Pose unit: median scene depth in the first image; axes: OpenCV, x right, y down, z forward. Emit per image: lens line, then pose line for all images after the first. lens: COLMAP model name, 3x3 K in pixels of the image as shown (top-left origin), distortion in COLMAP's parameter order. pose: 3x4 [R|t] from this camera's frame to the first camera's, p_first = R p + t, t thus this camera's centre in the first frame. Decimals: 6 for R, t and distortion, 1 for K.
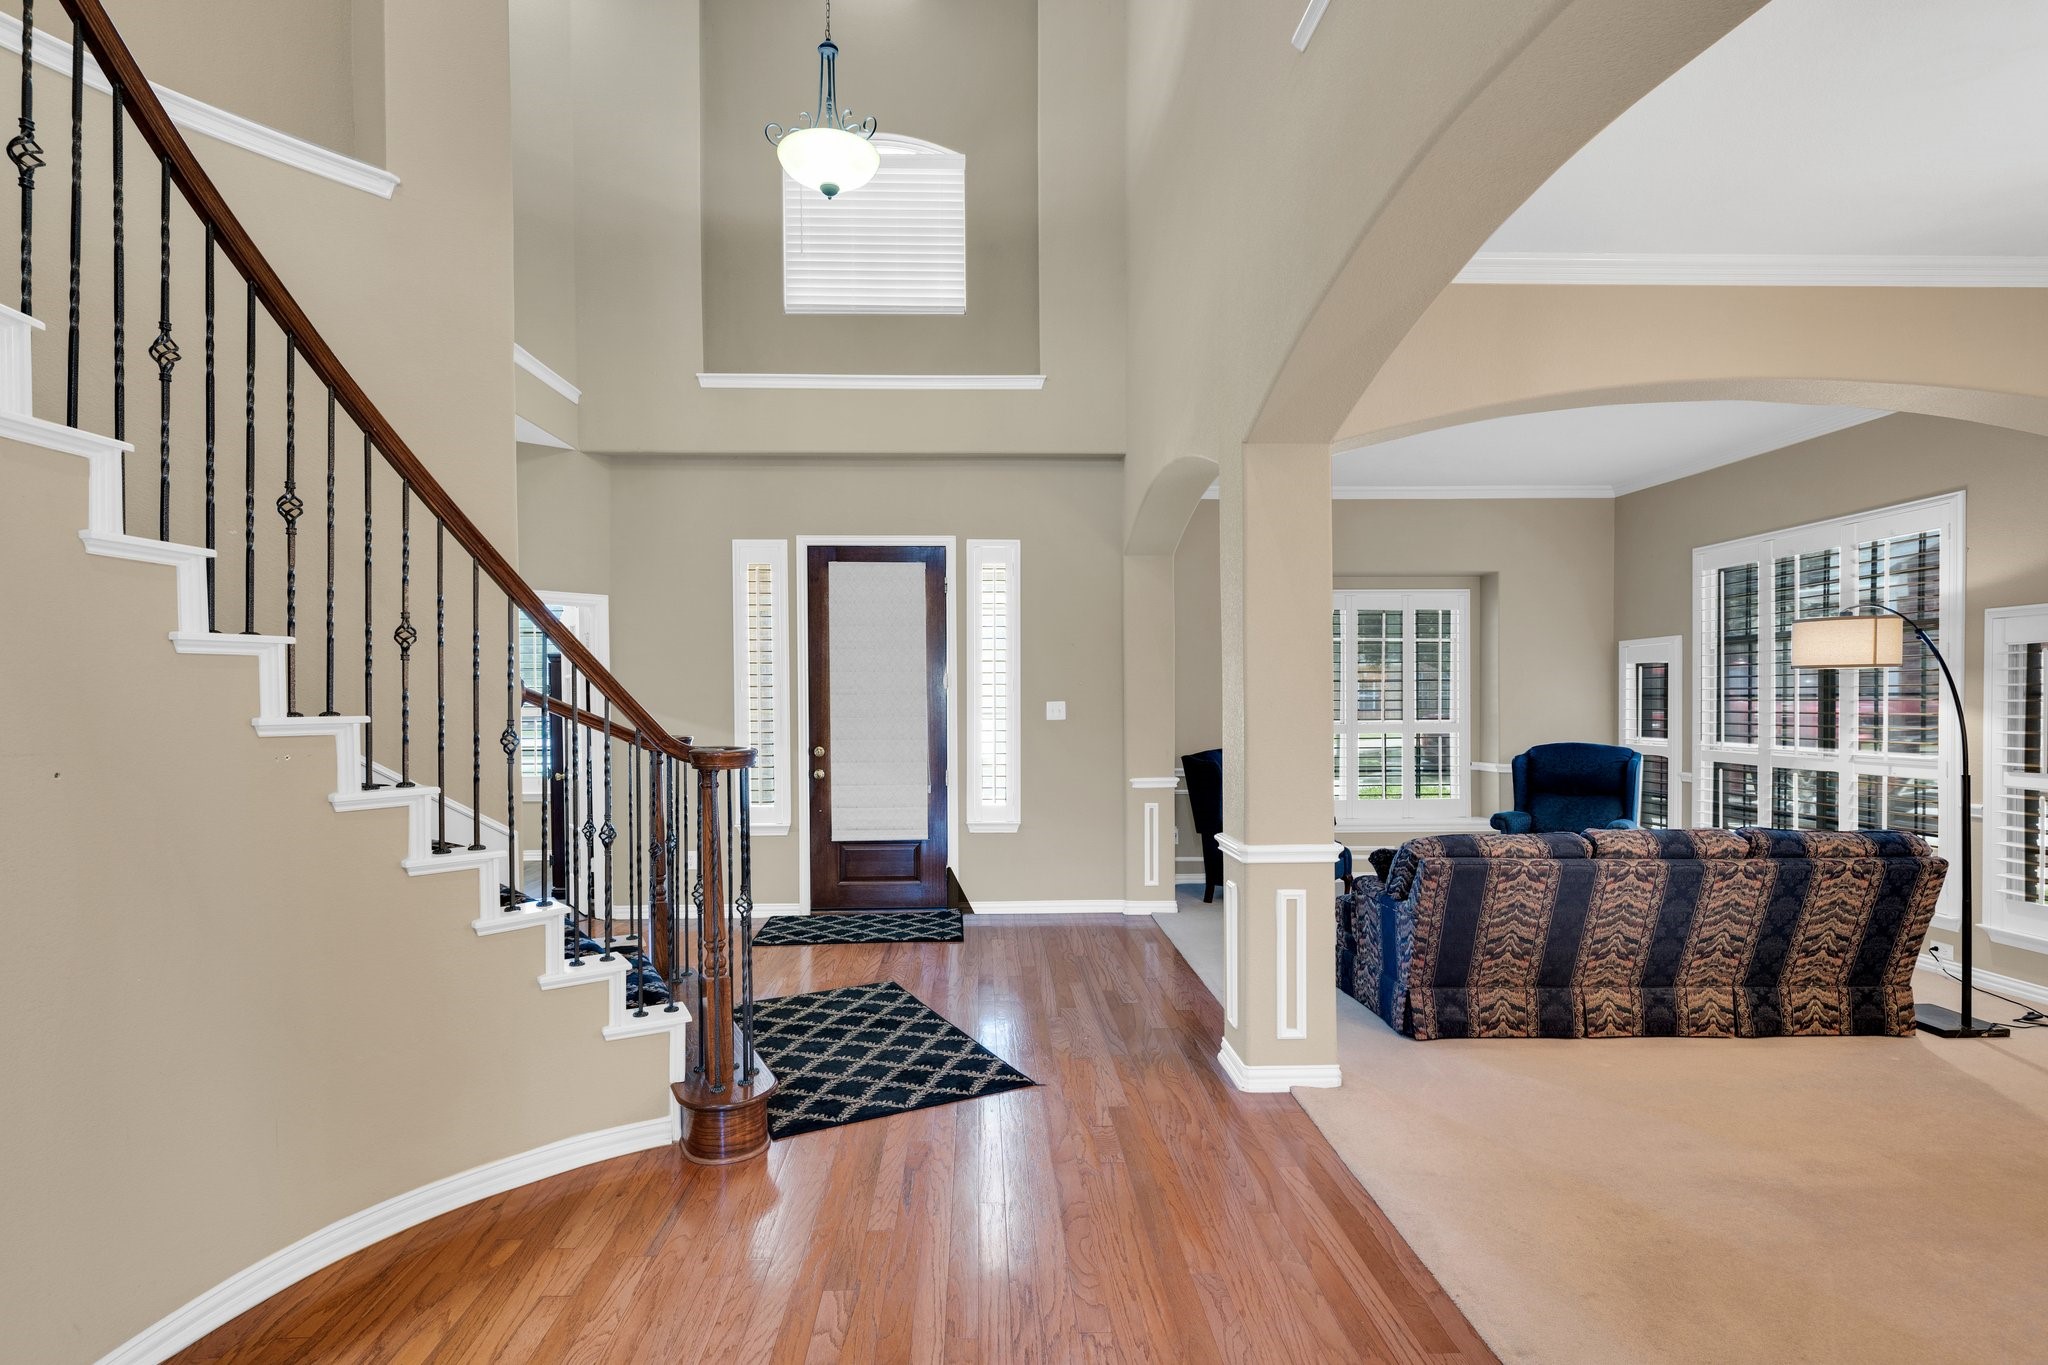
lens RADIAL K [[975.3, 0, 1021.3], [0, 975.3, 693.0], [0, 0, 1]] dist [0.002956, -0.002018]
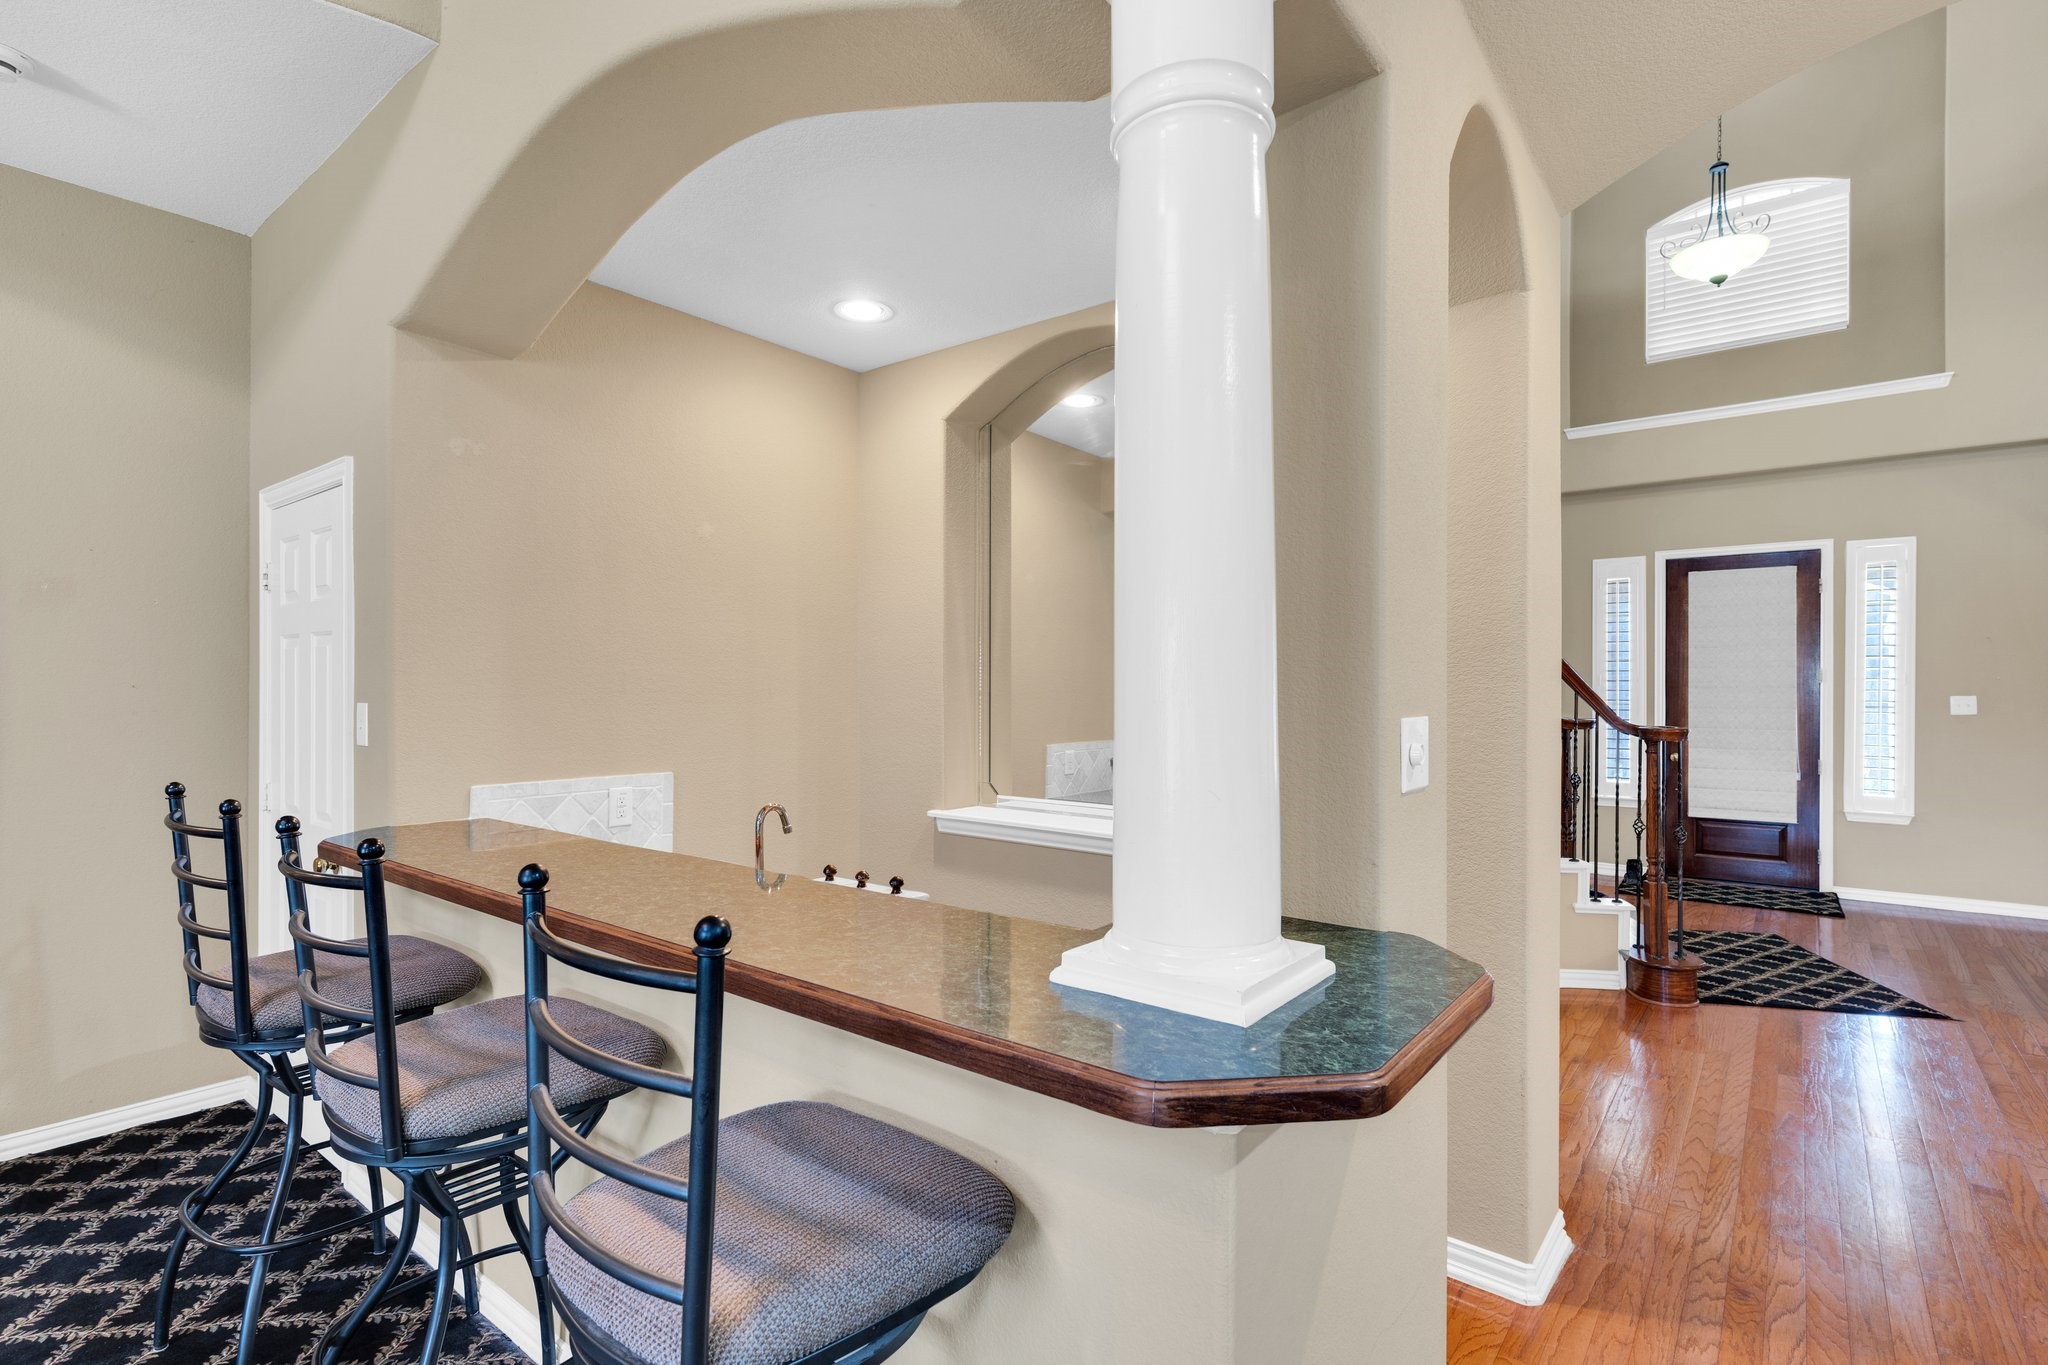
lens RADIAL K [[975.3, 0, 1014.0], [0, 975.3, 692.3], [0, 0, 1]] dist [0.002956, -0.002018]
pose [[0.752372, 0.005821, -0.658713, -0.038523], [0.000752, 0.999953, 0.009696, -0.005387], [0.658738, -0.007790, 0.752332, -0.391618]]
